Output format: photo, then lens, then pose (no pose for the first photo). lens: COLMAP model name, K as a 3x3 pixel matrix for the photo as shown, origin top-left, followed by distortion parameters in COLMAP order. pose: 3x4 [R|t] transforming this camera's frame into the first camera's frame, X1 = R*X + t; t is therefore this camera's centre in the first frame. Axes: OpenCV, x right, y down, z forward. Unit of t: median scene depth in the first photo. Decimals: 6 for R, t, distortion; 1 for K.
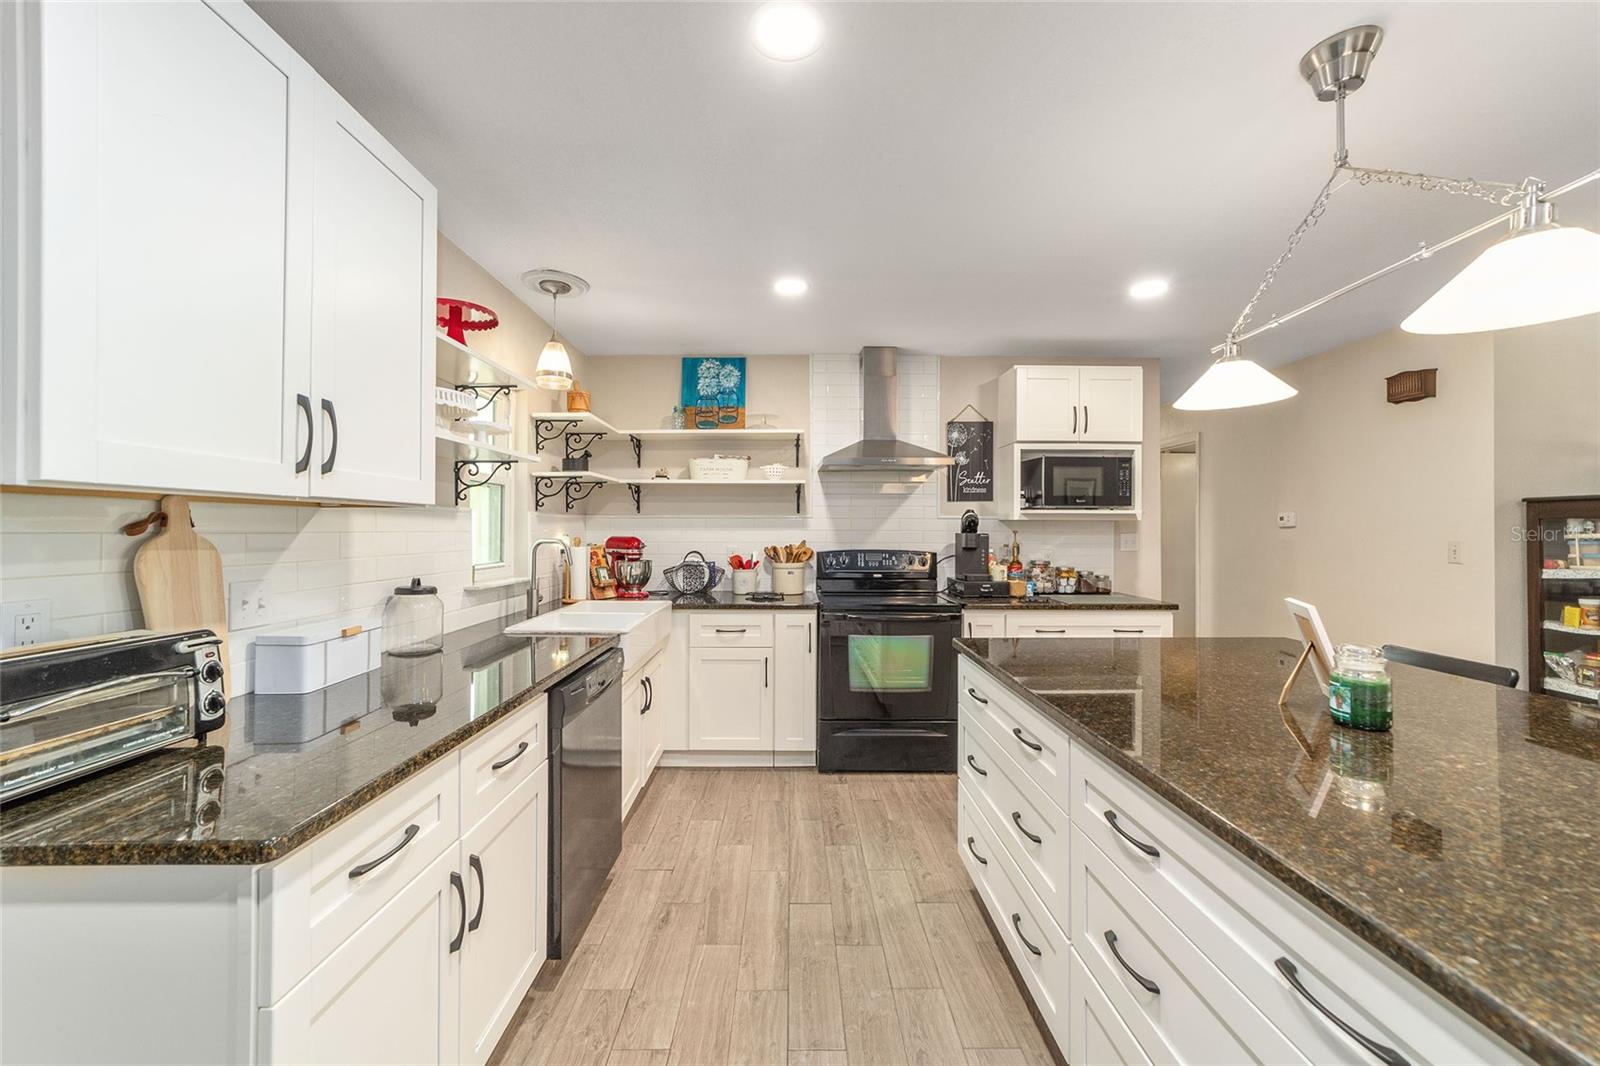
lens RADIAL K [[620.3, 0, 789.7], [0, 620.3, 526.0], [0, 0, 1]] dist [-0.015153, 0.007313]
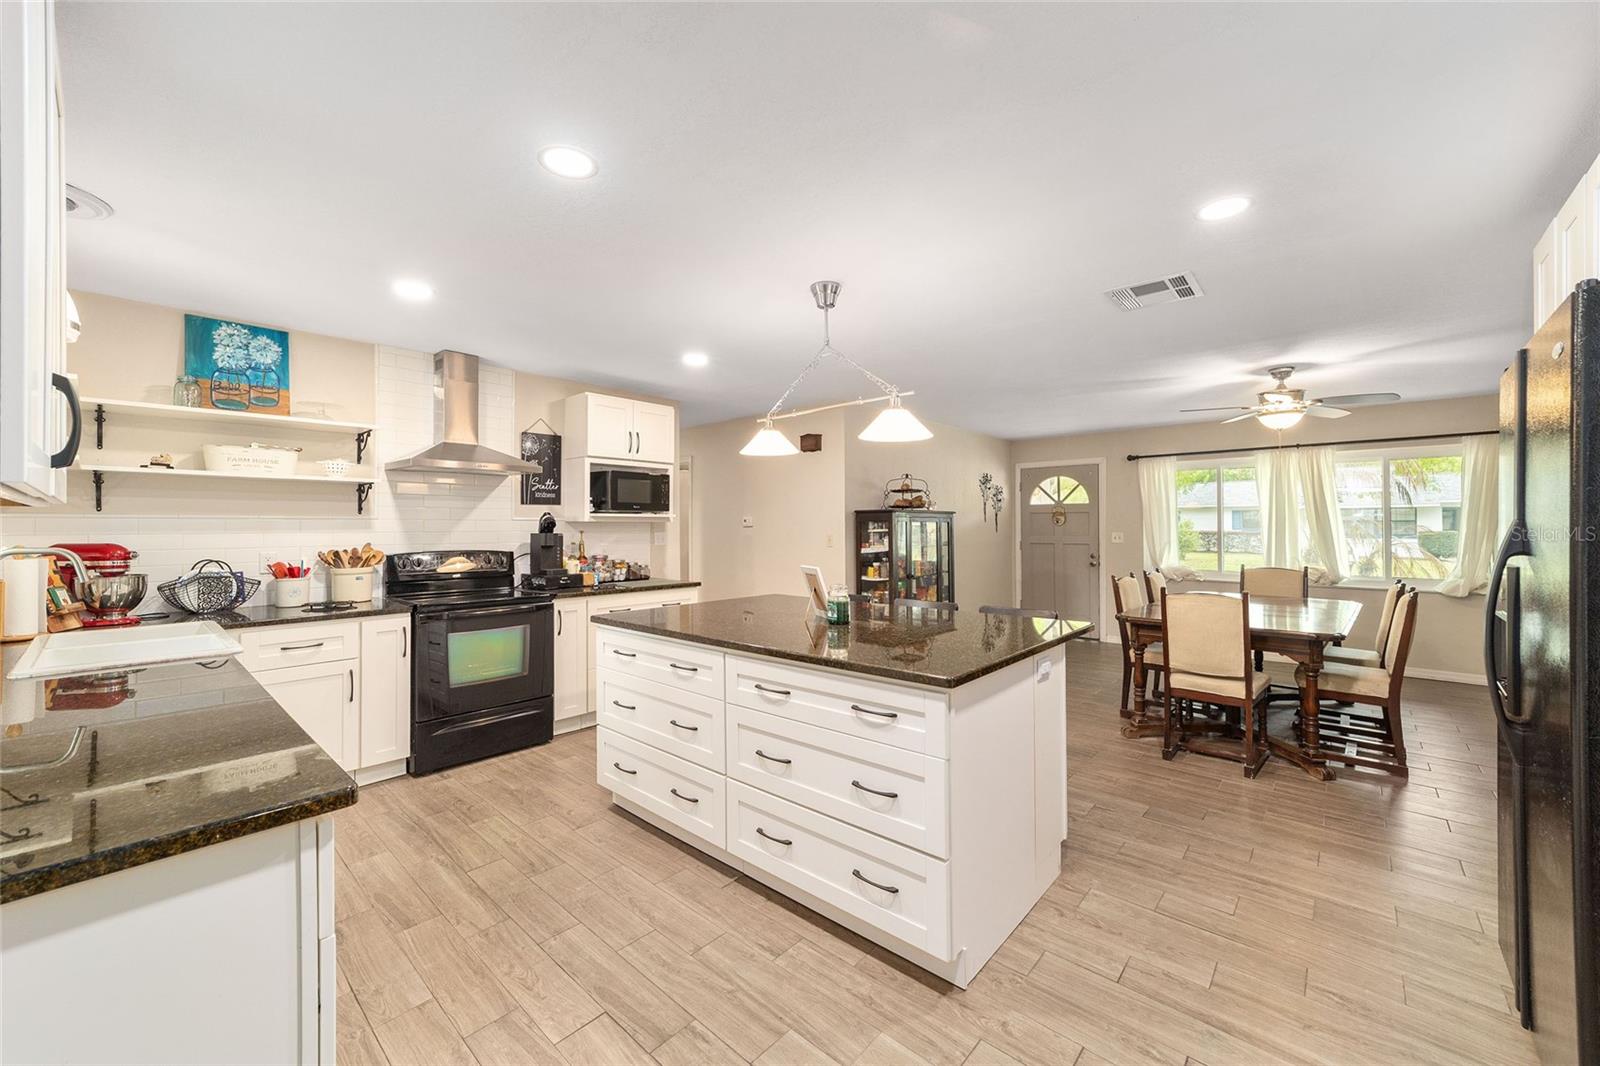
lens RADIAL K [[620.3, 0, 795.3], [0, 620.3, 520.8], [0, 0, 1]] dist [-0.015153, 0.007313]
pose [[0.674966, 0.002460, 0.737844, -0.237600], [0.003369, 0.999974, -0.006416, -0.002042], [-0.737841, 0.006816, 0.674940, -0.099835]]
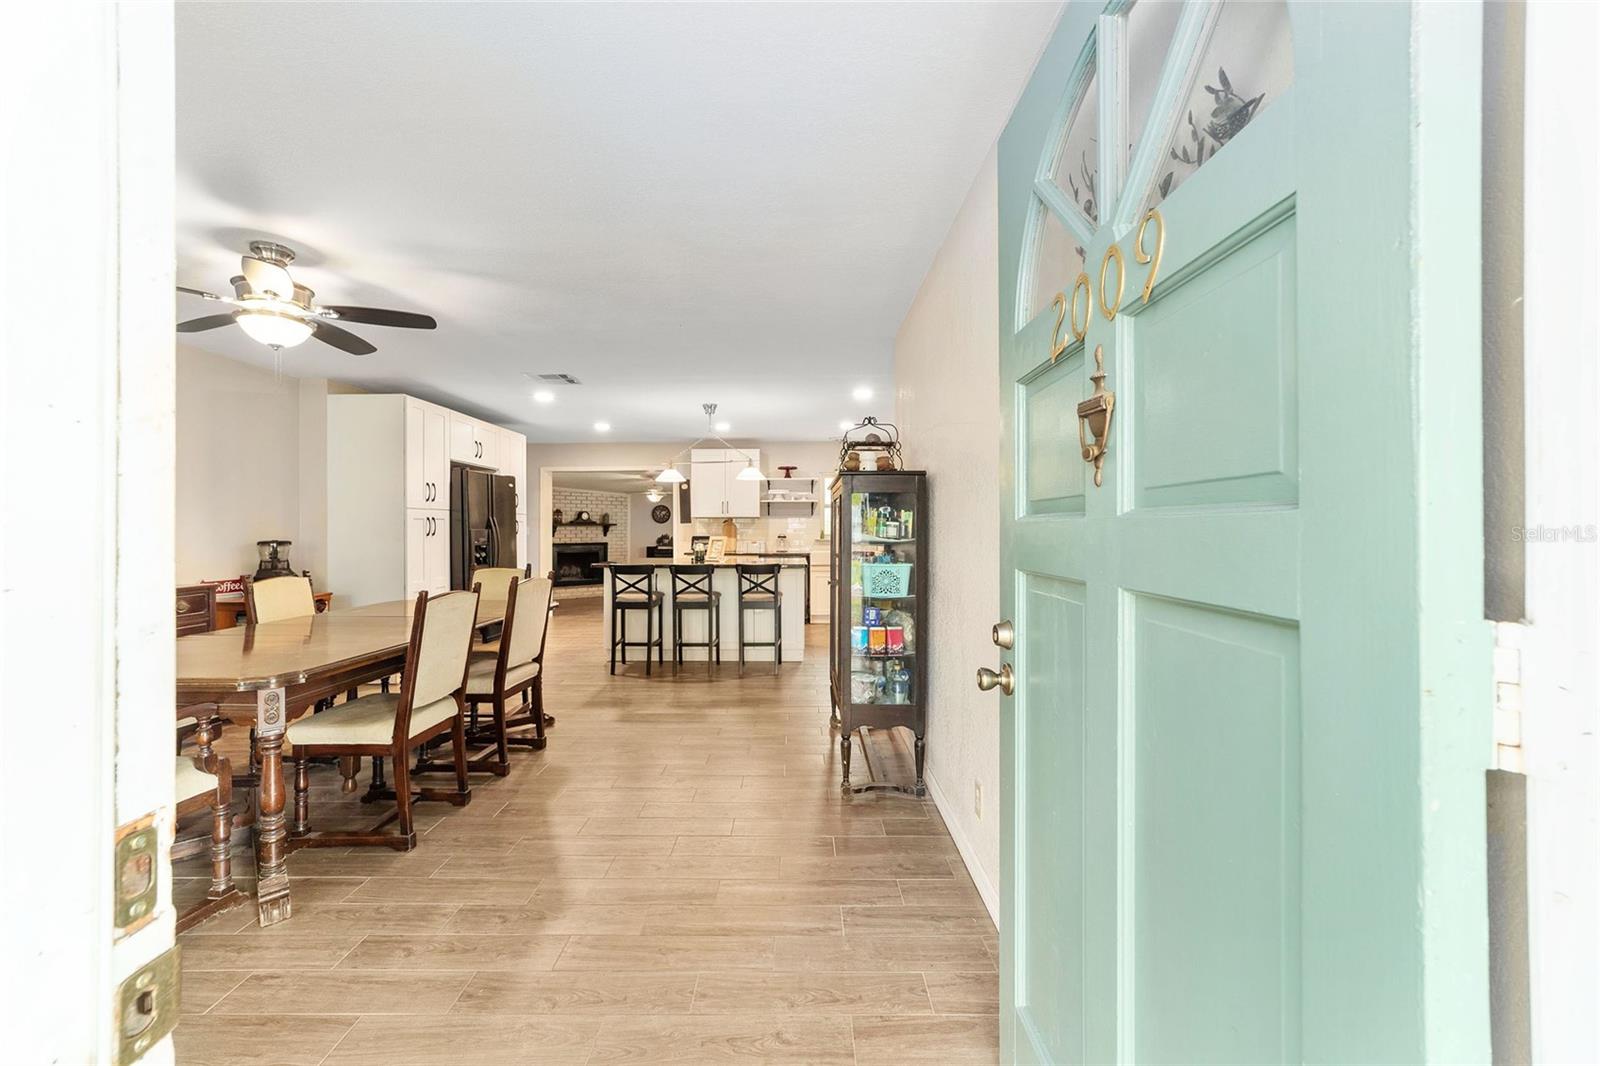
lens RADIAL K [[620.3, 0, 796.3], [0, 620.3, 526.6], [0, 0, 1]] dist [-0.015153, 0.007313]
pose [[-0.013378, -0.008213, -0.999877, 1.939338], [0.006018, 0.999947, -0.008294, 0.037156], [0.999892, -0.006128, -0.013328, 0.621180]]
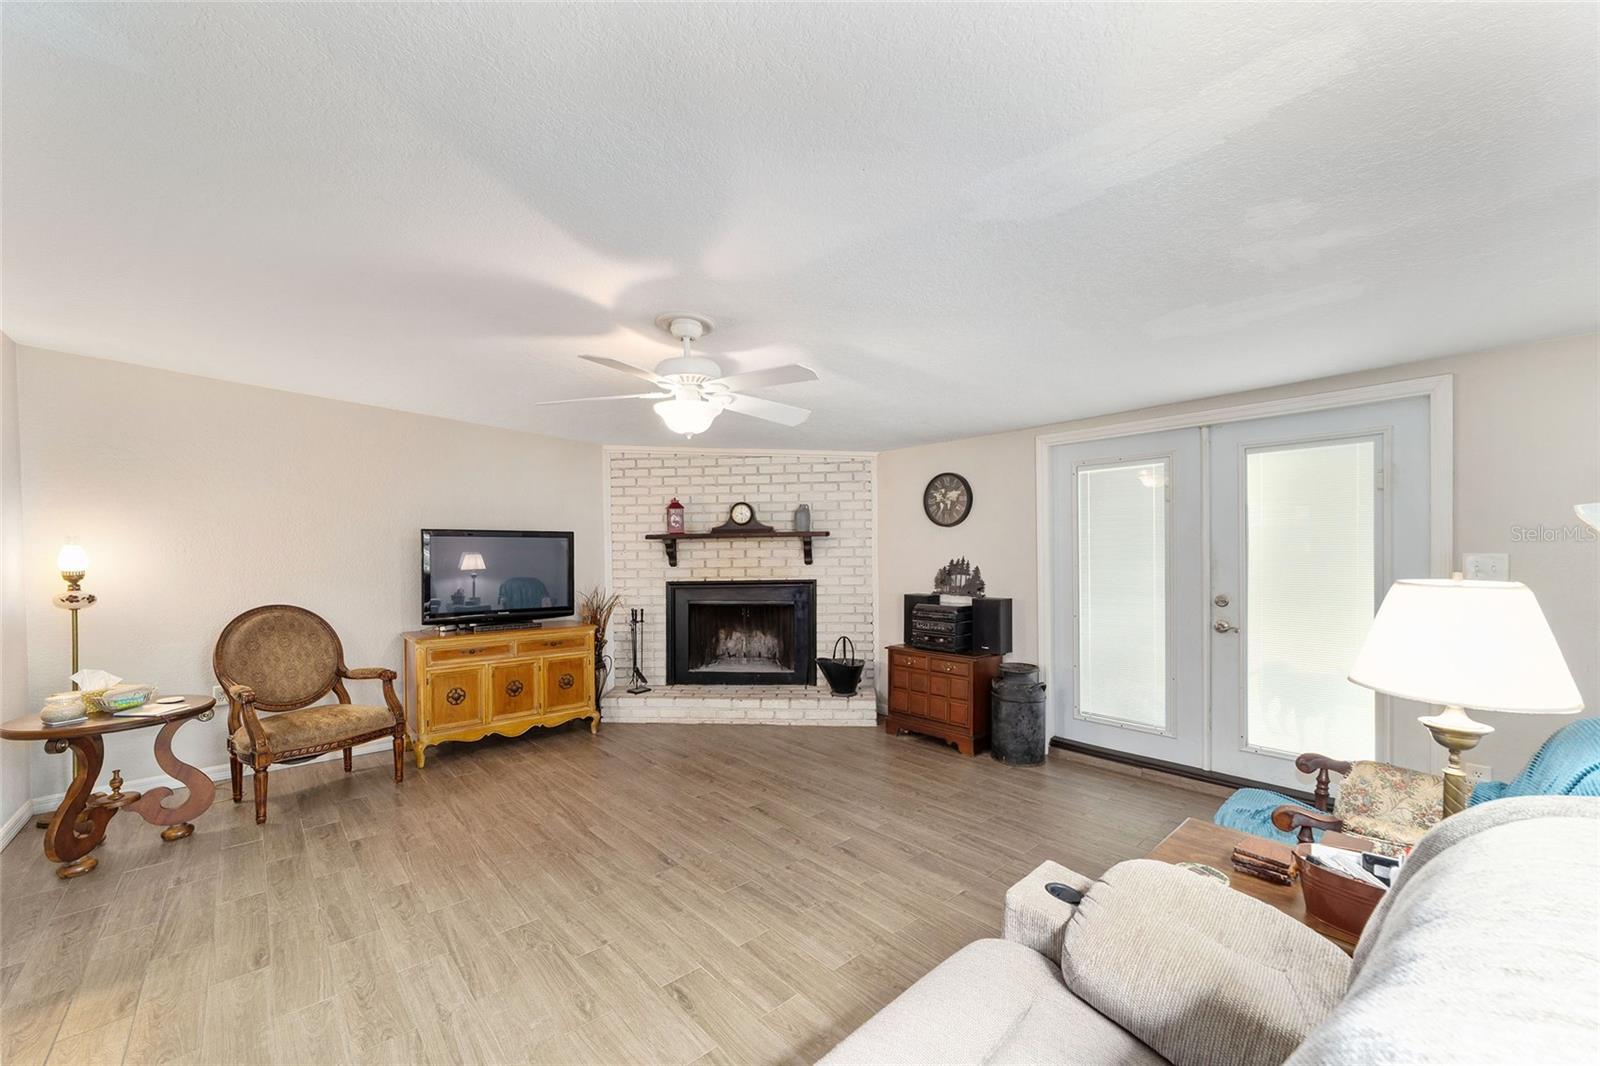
lens RADIAL K [[620.3, 0, 800.1], [0, 620.3, 560.7], [0, 0, 1]] dist [-0.015153, 0.007313]
pose [[-0.738221, 0.021038, -0.674231, -0.653805], [0.014383, 0.999777, 0.015447, 0.026958], [0.674406, 0.001706, -0.738359, 0.490717]]
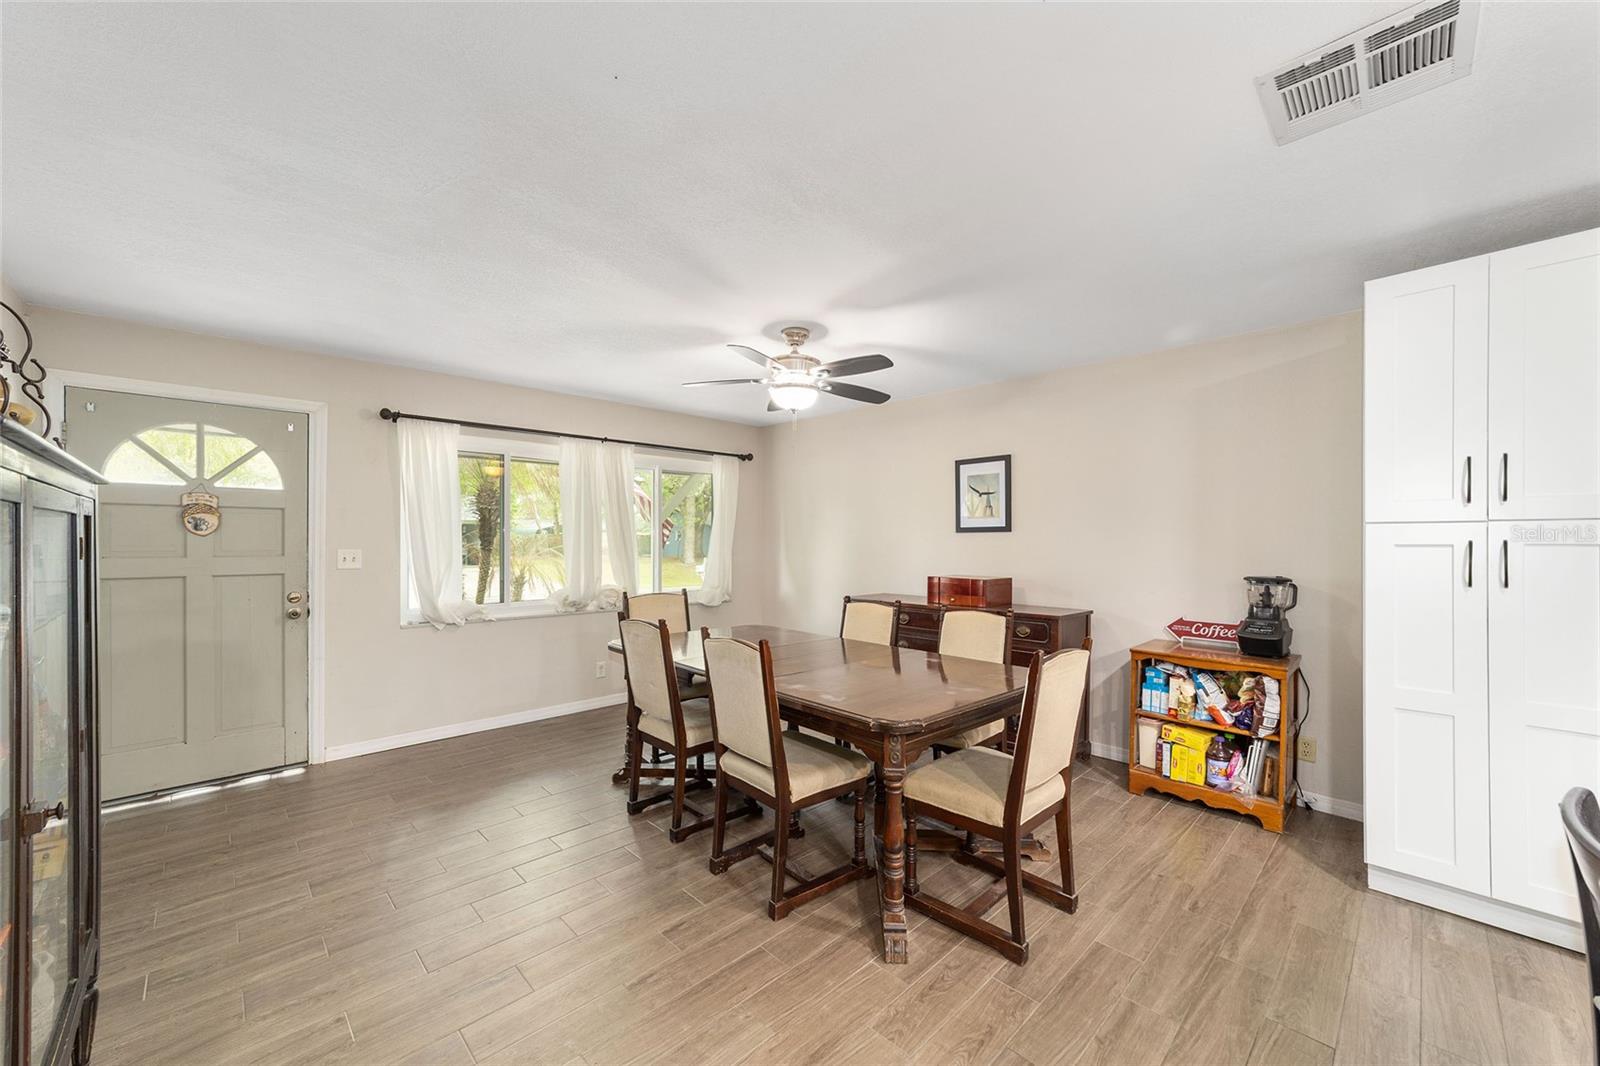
lens RADIAL K [[620.3, 0, 797.7], [0, 620.3, 541.2], [0, 0, 1]] dist [-0.015153, 0.007313]
pose [[-0.688302, -0.006844, 0.725392, 0.592547], [-0.006913, 0.999972, 0.002875, 0.003512], [-0.725391, -0.003035, -0.688330, 0.611450]]
